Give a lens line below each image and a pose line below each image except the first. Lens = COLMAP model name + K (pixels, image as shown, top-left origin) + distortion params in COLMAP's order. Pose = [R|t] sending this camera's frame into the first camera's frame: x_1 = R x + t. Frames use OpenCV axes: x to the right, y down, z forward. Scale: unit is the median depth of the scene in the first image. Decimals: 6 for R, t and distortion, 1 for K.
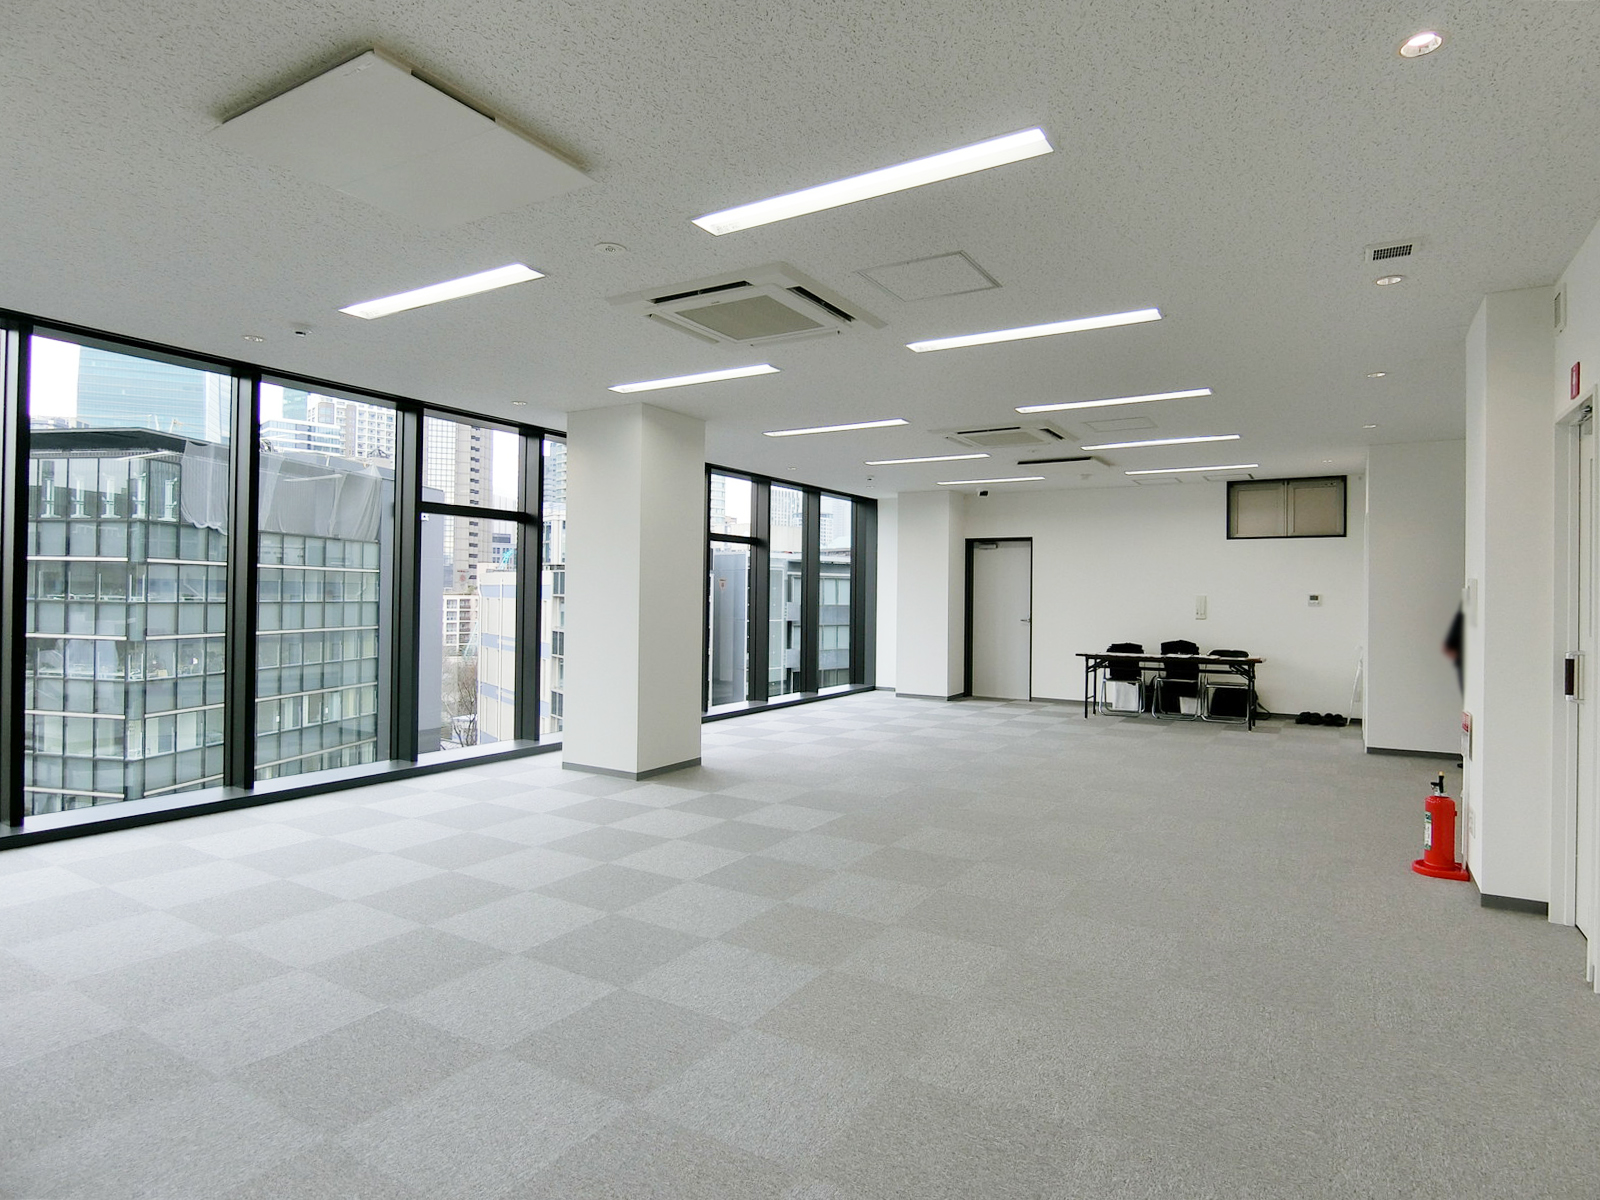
lens RADIAL K [[916.8, 0, 814.5], [0, 916.8, 597.7], [0, 0, 1]] dist [-0.005533, -0.000320]
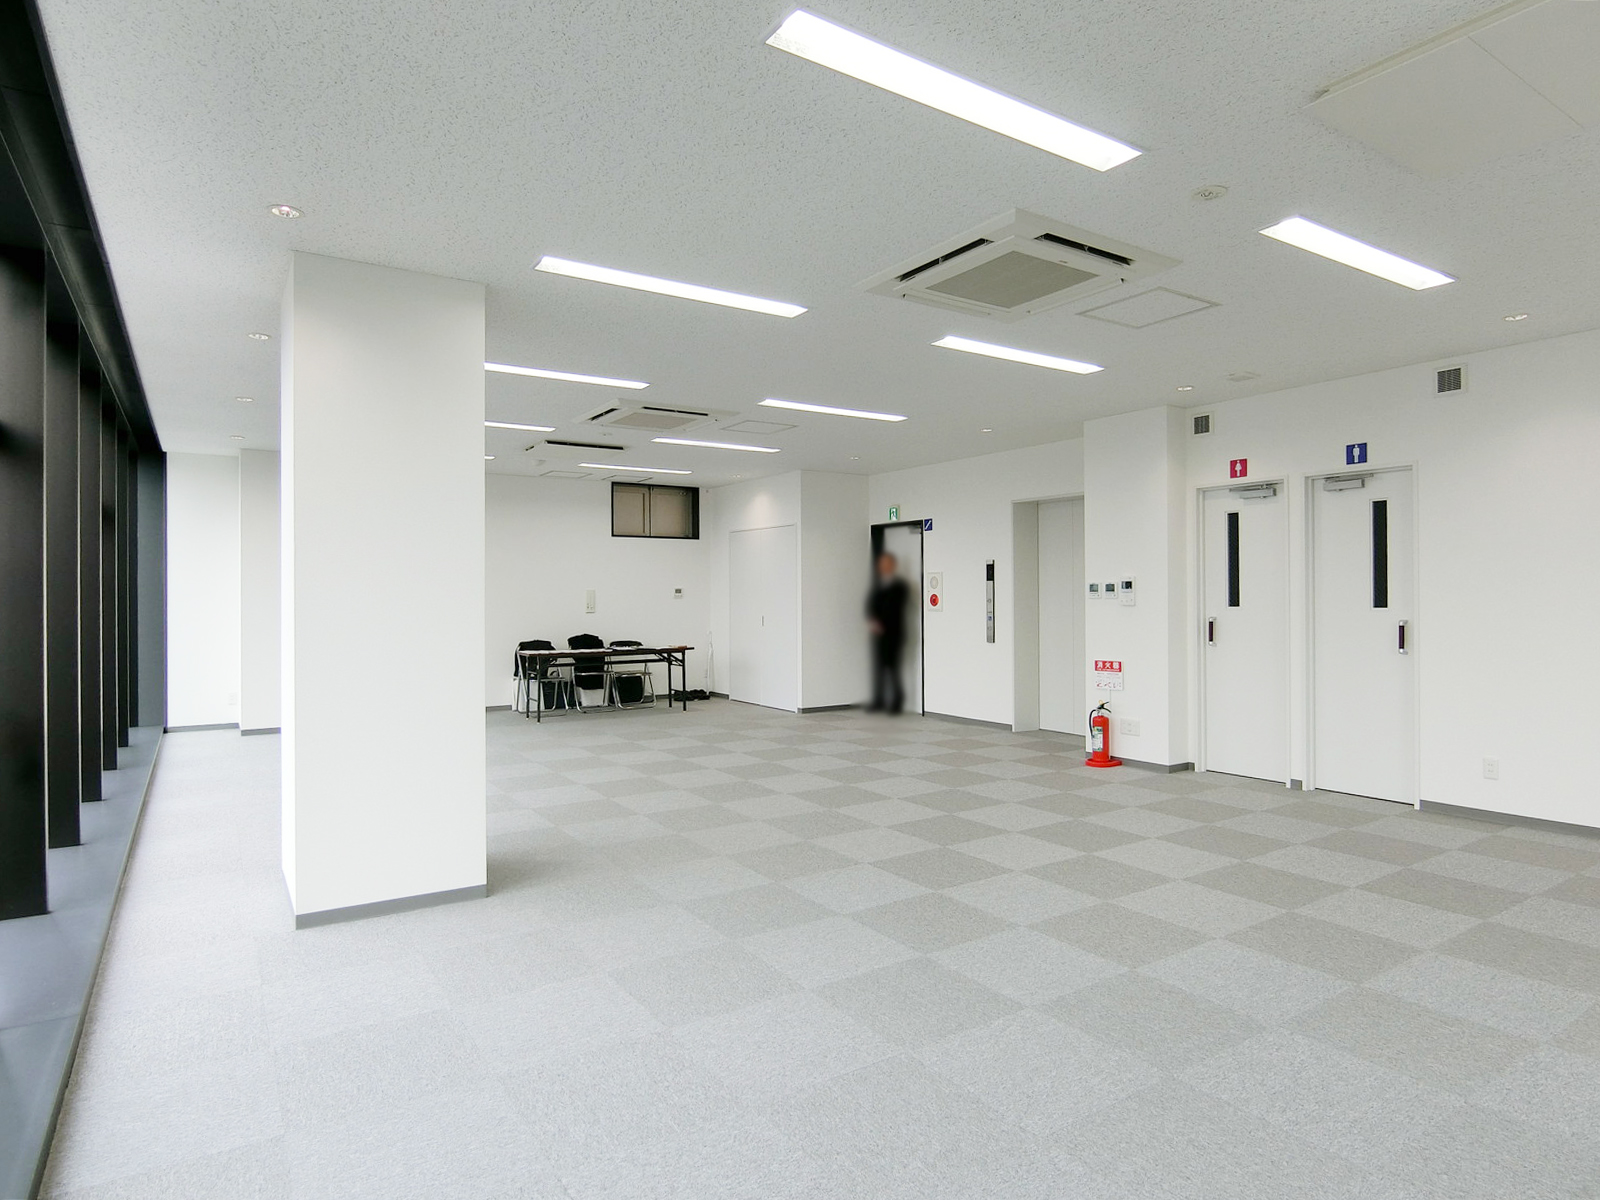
lens RADIAL K [[916.8, 0, 811.1], [0, 916.8, 594.8], [0, 0, 1]] dist [-0.005533, -0.000320]
pose [[0.441816, -0.010968, 0.897039, -0.401436], [0.010512, 0.999920, 0.007048, -0.002201], [-0.897044, 0.006315, 0.441896, 0.324885]]
